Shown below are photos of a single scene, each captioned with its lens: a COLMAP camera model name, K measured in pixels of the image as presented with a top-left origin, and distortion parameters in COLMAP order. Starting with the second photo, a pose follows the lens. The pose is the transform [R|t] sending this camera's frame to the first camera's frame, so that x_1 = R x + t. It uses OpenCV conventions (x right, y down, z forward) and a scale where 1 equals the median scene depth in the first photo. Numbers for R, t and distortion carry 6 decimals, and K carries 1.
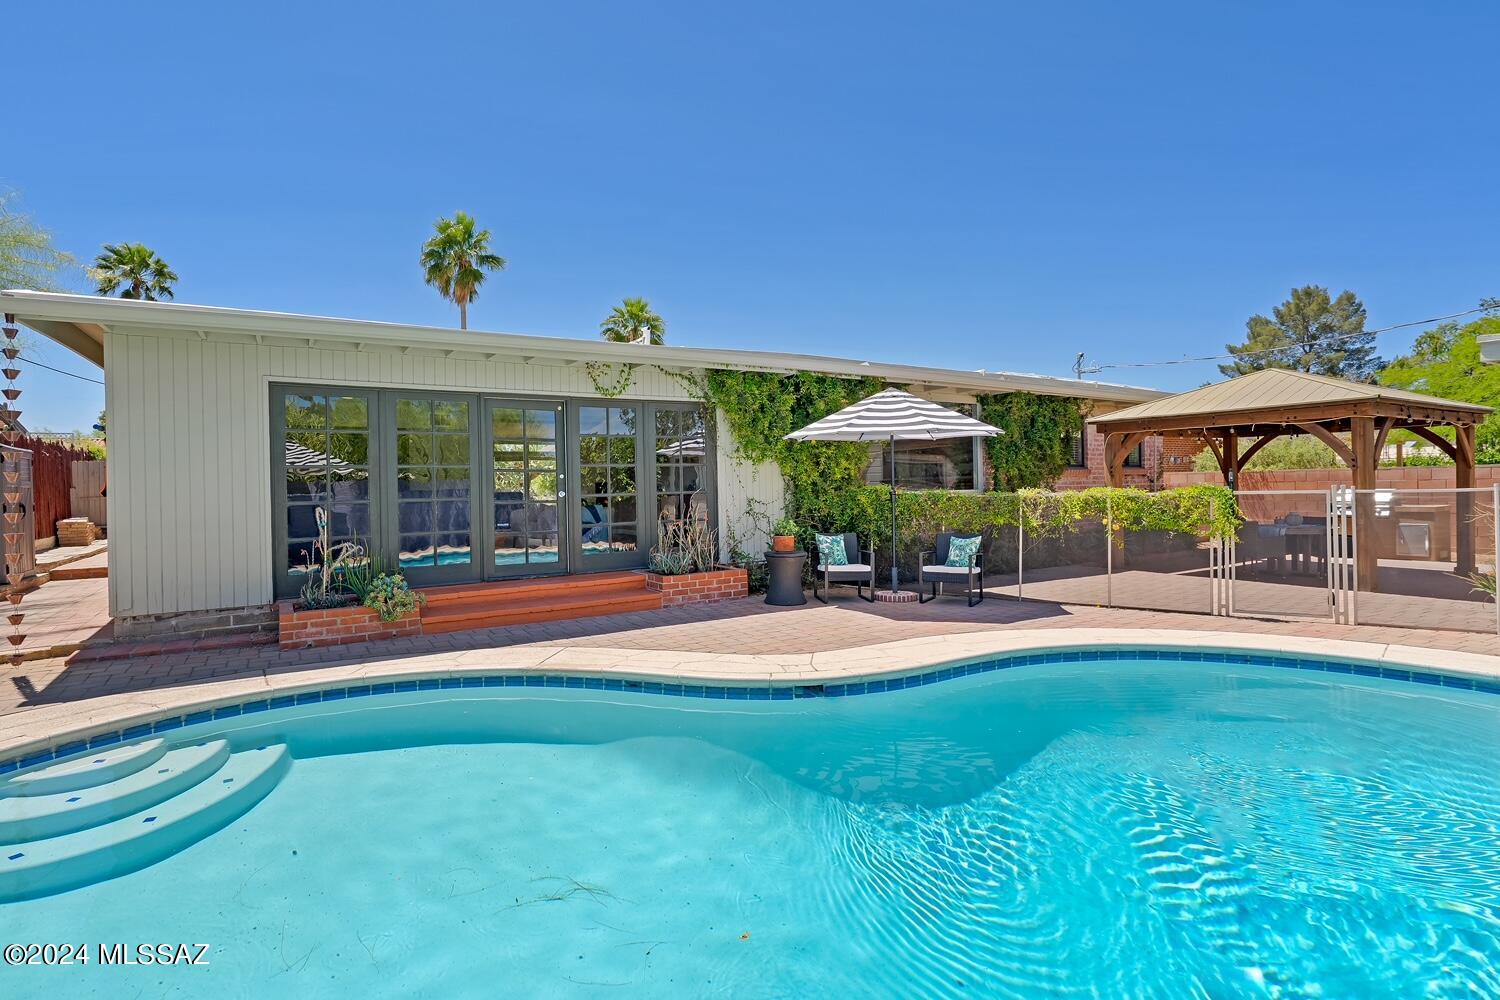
lens RADIAL K [[695.8, 0, 802.5], [0, 695.8, 479.2], [0, 0, 1]] dist [-0.001709, 0.001076]
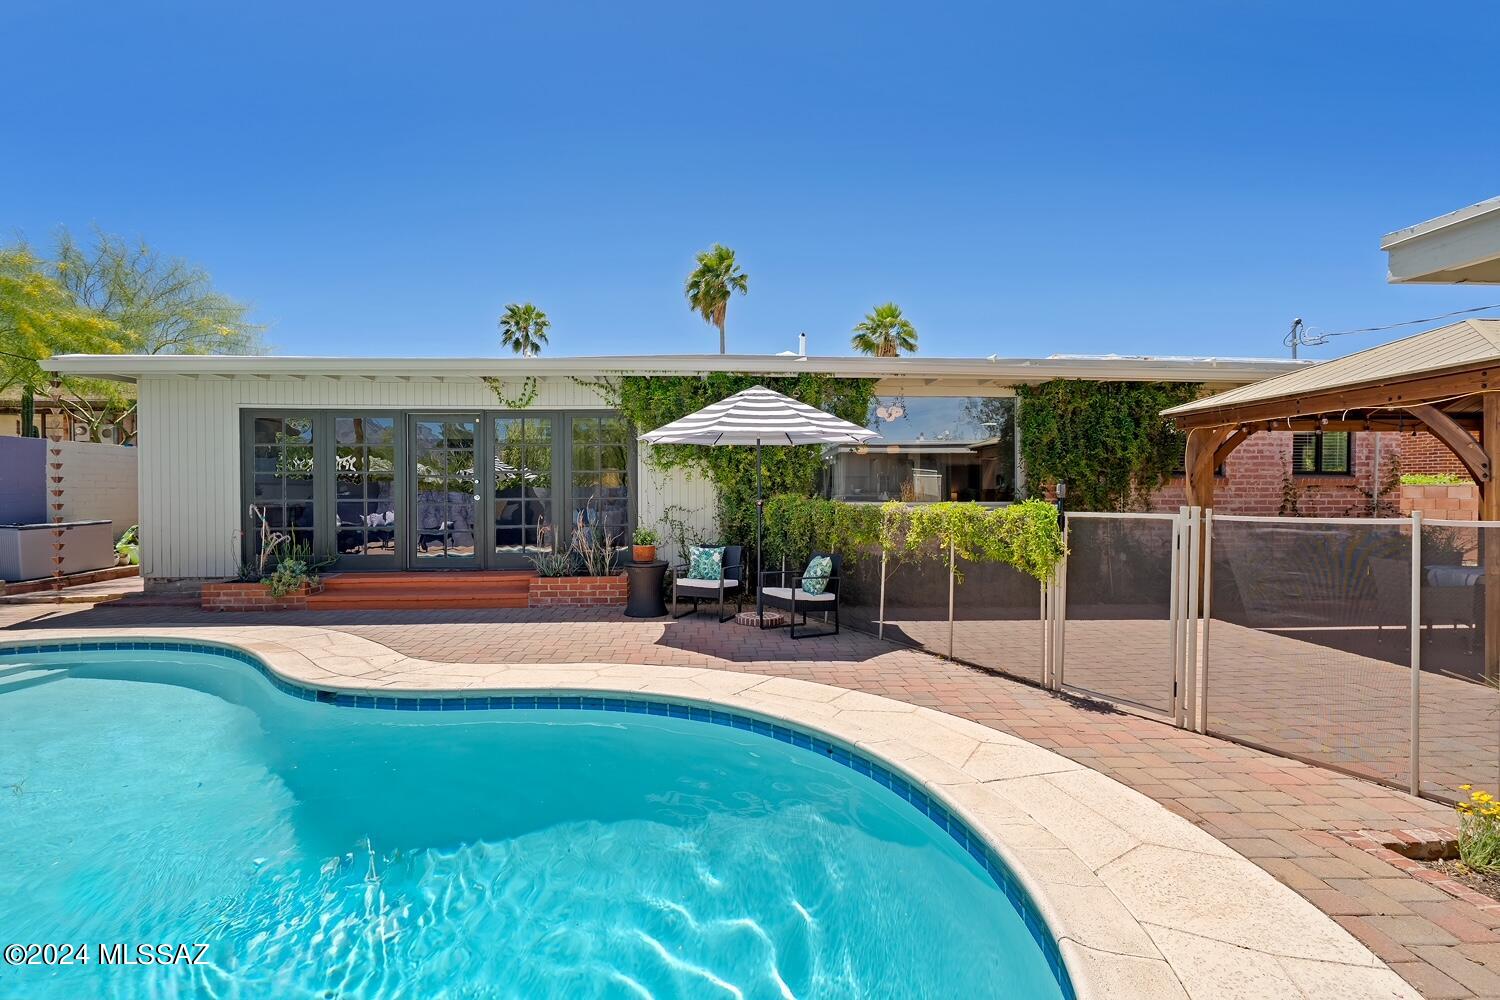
lens RADIAL K [[695.8, 0, 750.4], [0, 695.8, 502.8], [0, 0, 1]] dist [-0.001709, 0.001076]
pose [[0.890969, 0.022516, -0.453505, 0.535627], [-0.010261, 0.999513, 0.029466, -0.007807], [0.453948, -0.021600, 0.890766, 0.201653]]
